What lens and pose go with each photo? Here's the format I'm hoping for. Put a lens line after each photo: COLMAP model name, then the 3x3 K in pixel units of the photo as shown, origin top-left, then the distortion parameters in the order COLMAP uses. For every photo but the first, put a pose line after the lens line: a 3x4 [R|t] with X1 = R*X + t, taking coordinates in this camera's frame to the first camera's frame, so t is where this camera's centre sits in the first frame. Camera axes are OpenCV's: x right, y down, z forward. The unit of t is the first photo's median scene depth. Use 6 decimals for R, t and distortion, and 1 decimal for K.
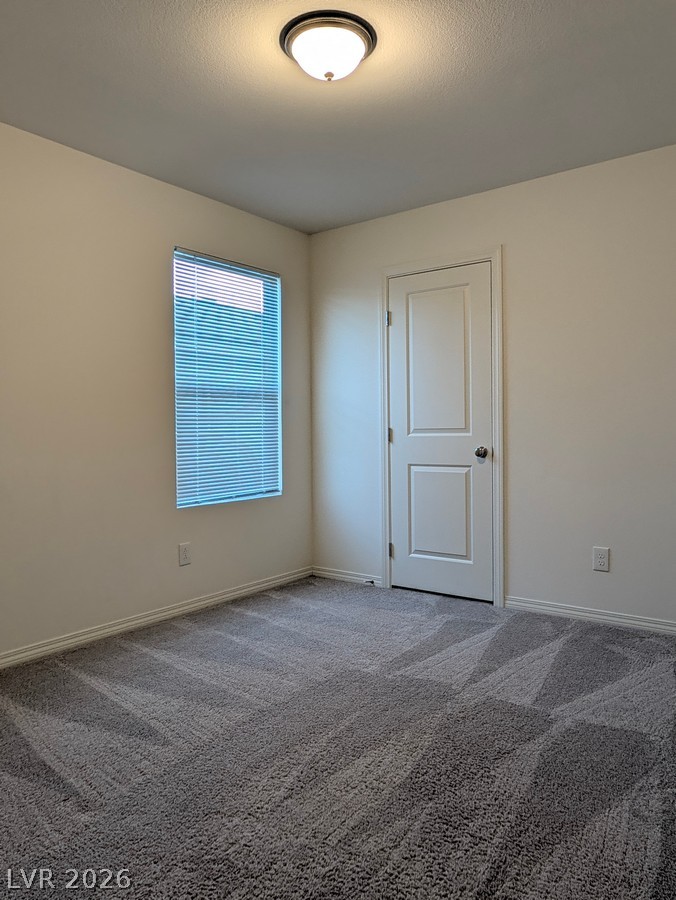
lens RADIAL K [[630.4, 0, 338.0], [0, 630.4, 450.0], [0, 0, 1]] dist [-0.000251, 0.000356]
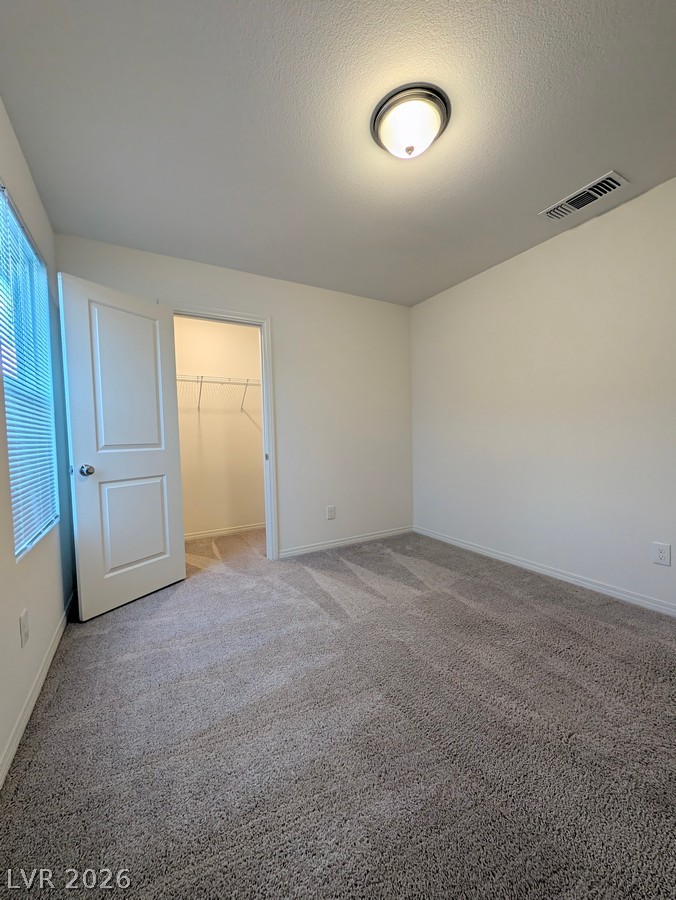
lens RADIAL K [[349.0, 0, 338.7], [0, 349.0, 451.8], [0, 0, 1]] dist [-0.001481, -0.000038]
pose [[0.399787, -0.027271, 0.916202, -0.514147], [0.057853, 0.998315, 0.004472, -0.000170], [-0.914781, 0.051217, 0.400691, 0.628812]]
